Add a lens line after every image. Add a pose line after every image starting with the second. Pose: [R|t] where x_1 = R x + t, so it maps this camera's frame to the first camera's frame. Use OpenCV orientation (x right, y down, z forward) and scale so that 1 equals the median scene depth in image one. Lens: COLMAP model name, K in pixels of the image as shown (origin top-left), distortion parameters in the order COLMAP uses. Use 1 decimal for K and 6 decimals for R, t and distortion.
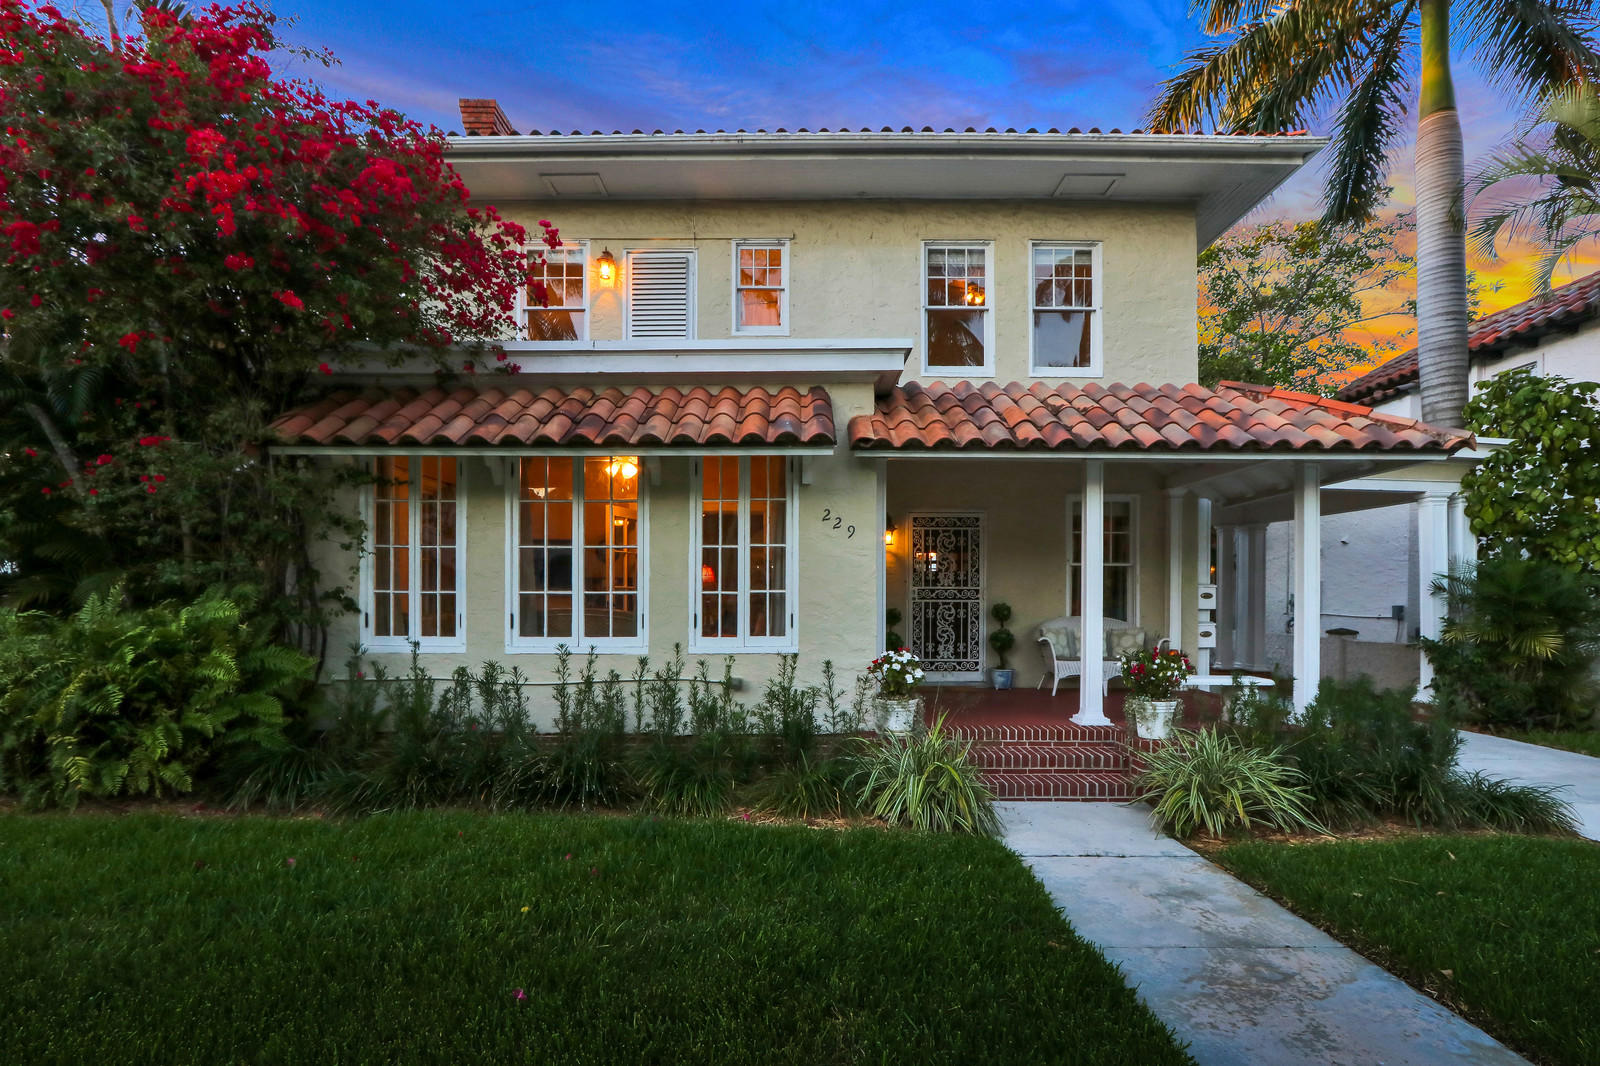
lens RADIAL K [[787.4, 0, 799.7], [0, 787.4, 596.6], [0, 0, 1]] dist [0.003892, 0.000125]
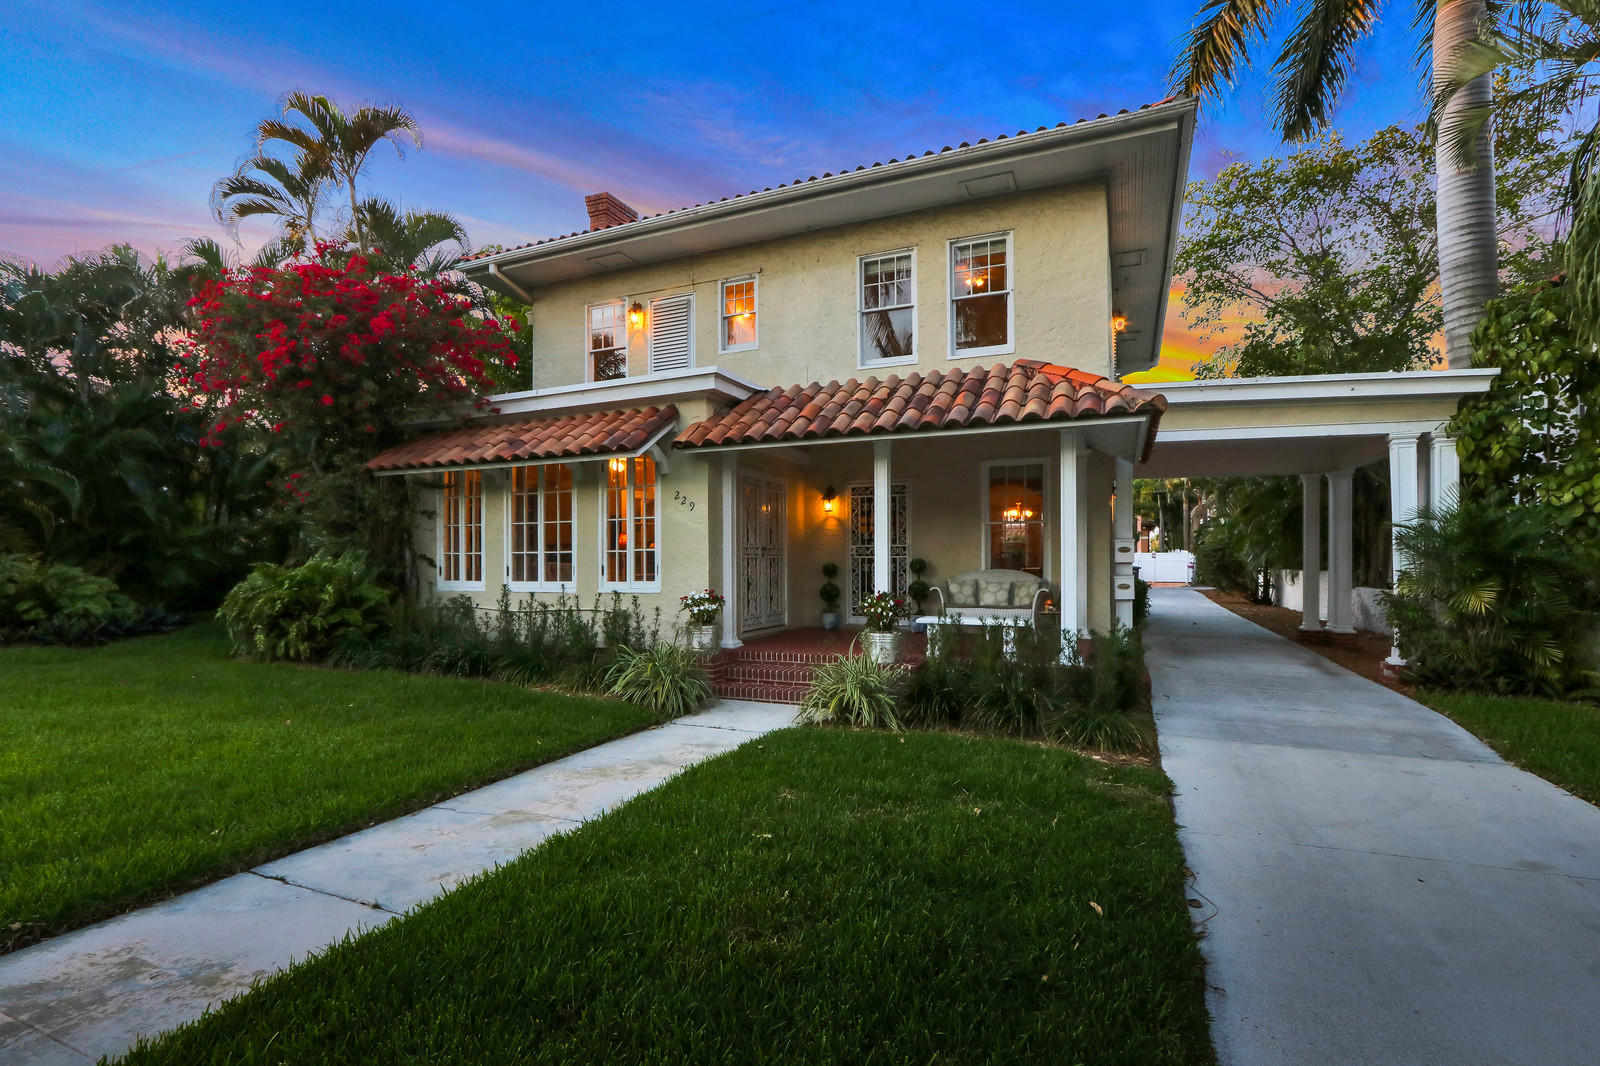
lens RADIAL K [[800.0, 0, 798.9], [0, 800.0, 562.6], [0, 0, 1]] dist [0.000987, 0.000529]
pose [[0.908742, -0.006180, -0.417313, 0.641935], [0.008662, 0.999954, 0.004056, 0.009251], [0.417268, -0.007301, 0.908754, -0.162460]]
